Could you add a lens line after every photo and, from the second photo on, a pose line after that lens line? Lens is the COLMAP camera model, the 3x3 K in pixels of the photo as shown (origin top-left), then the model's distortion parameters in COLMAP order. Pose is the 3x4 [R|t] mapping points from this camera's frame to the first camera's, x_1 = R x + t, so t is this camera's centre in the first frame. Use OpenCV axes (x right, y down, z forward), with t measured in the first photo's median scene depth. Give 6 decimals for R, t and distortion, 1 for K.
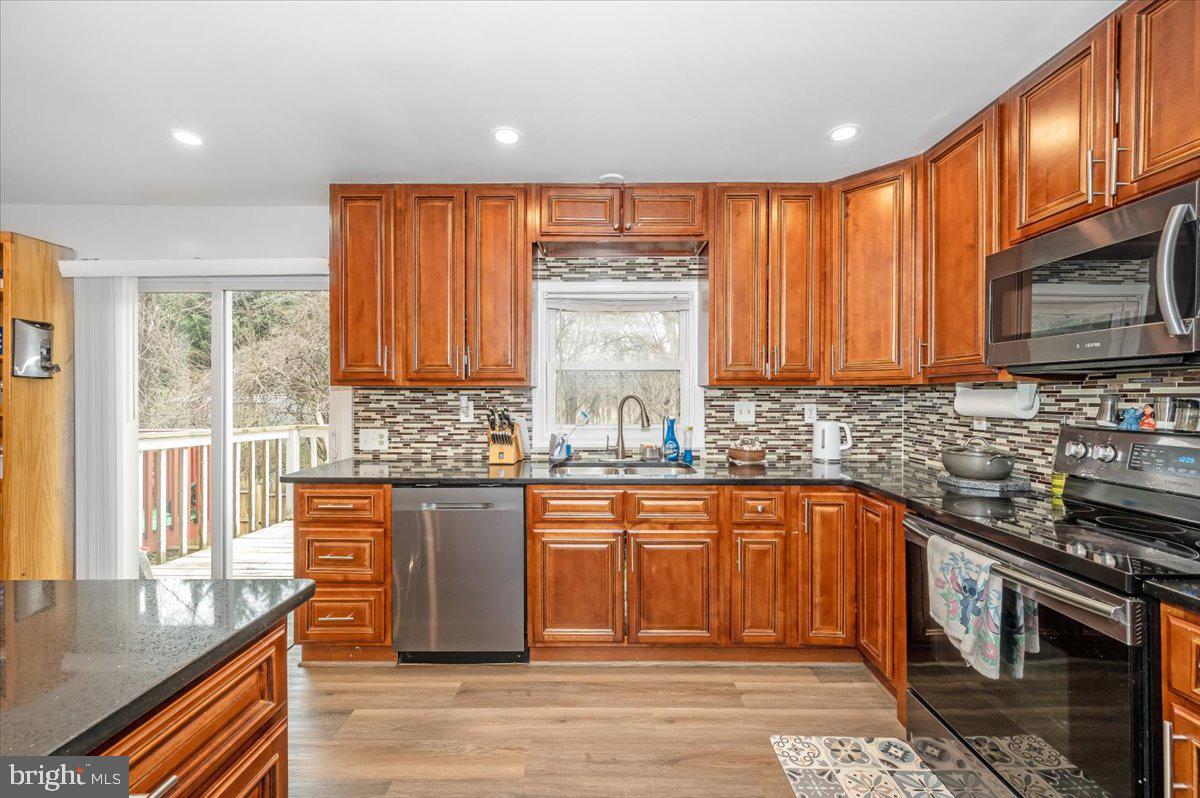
lens RADIAL K [[475.3, 0, 587.1], [0, 475.3, 396.2], [0, 0, 1]] dist [-0.001715, 0.000857]
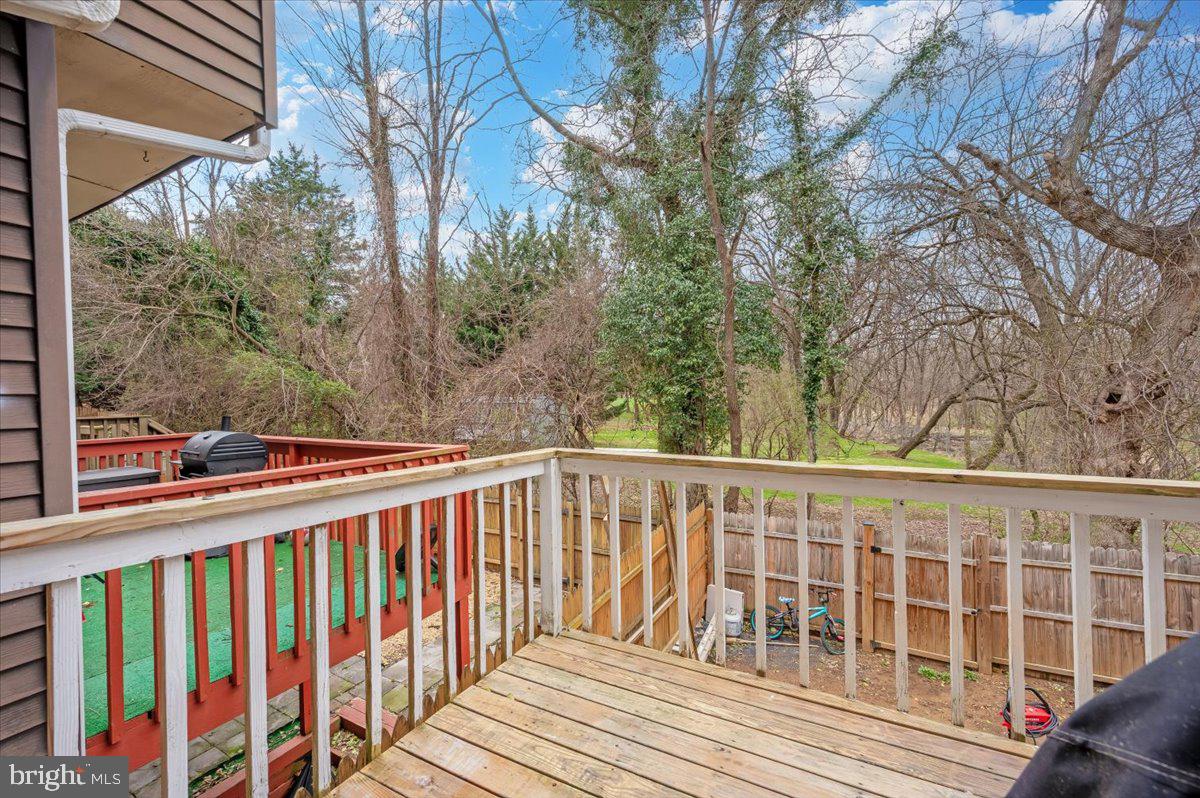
lens RADIAL K [[475.3, 0, 600.0], [0, 475.3, 400.8], [0, 0, 1]] dist [-0.001715, 0.000857]
pose [[0.899138, -0.007166, -0.437607, -0.705185], [0.013597, 0.999841, 0.011563, 0.004035], [0.437455, -0.016347, 0.899092, 1.146620]]
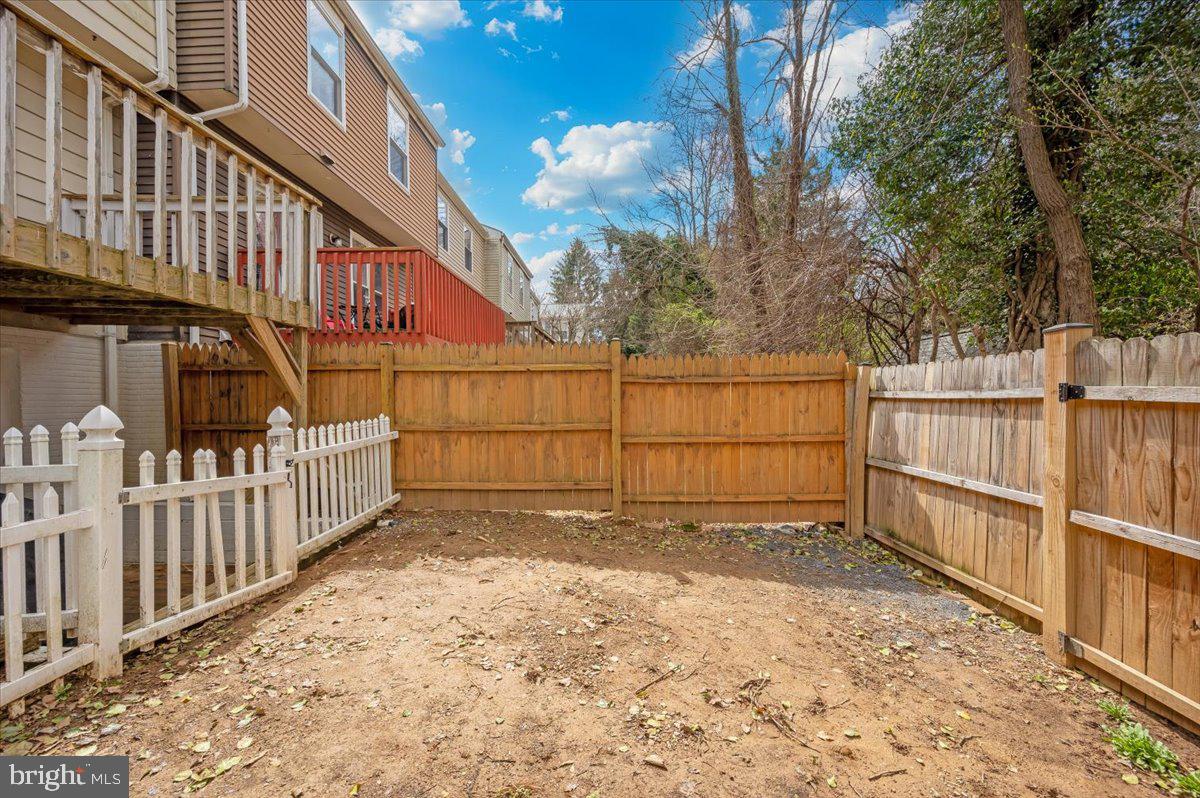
lens RADIAL K [[475.3, 0, 600.0], [0, 475.3, 403.0], [0, 0, 1]] dist [-0.001715, 0.000857]
pose [[-0.015404, 0.004926, -0.999869, 0.545606], [0.003016, 0.999984, 0.004880, 0.917166], [0.999877, -0.002941, -0.015419, 3.261962]]
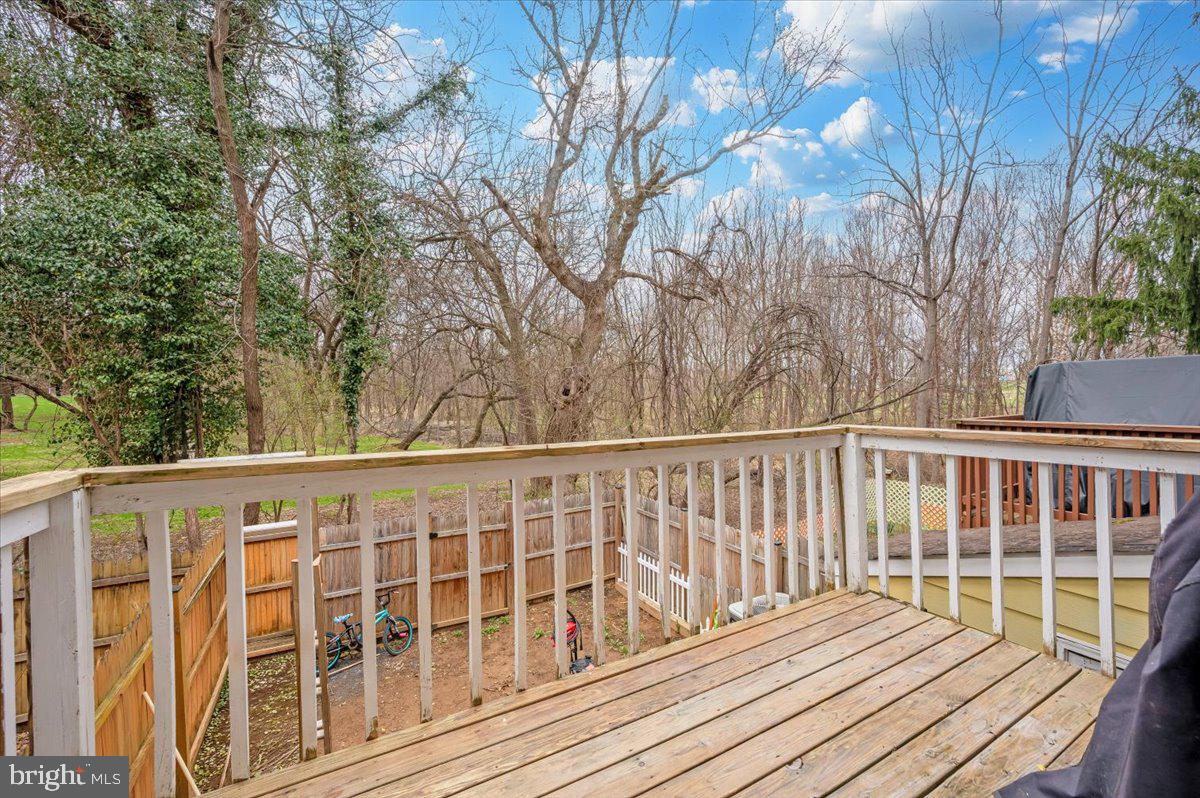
lens RADIAL K [[475.3, 0, 599.1], [0, 475.3, 398.0], [0, 0, 1]] dist [-0.001715, 0.000857]
pose [[0.863279, -0.011643, 0.504594, -1.043236], [0.002322, 0.999815, 0.019098, 0.037527], [-0.504722, -0.015316, 0.863146, 1.339867]]
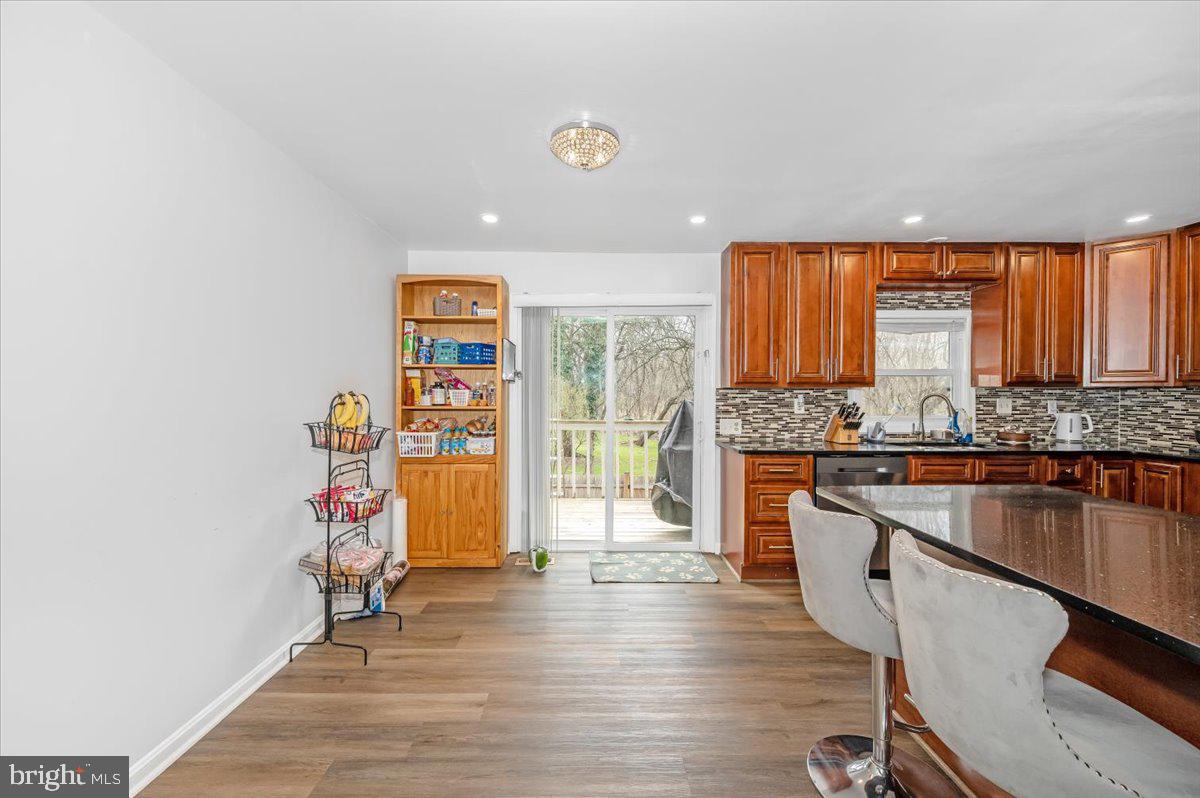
lens RADIAL K [[475.3, 0, 597.9], [0, 475.3, 396.8], [0, 0, 1]] dist [-0.001715, 0.000857]
pose [[0.999894, -0.000221, 0.014574, -0.893984], [0.000112, 0.999972, 0.007482, -0.003936], [-0.014575, -0.007480, 0.999866, -0.360831]]
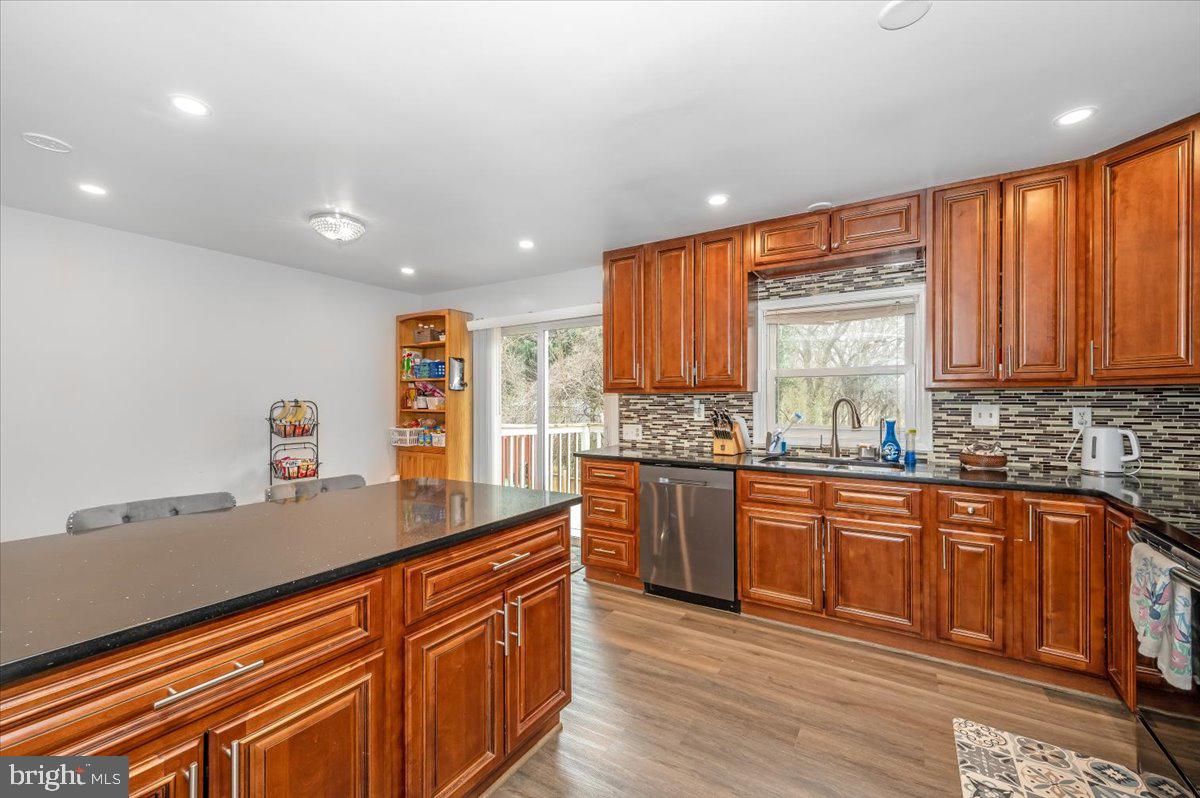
lens RADIAL K [[475.3, 0, 589.8], [0, 475.3, 397.8], [0, 0, 1]] dist [-0.001715, 0.000857]
pose [[0.850081, -0.005719, -0.526622, 0.169334], [0.001540, 0.999964, -0.008373, 0.004570], [0.526650, 0.006306, 0.850059, -0.225033]]
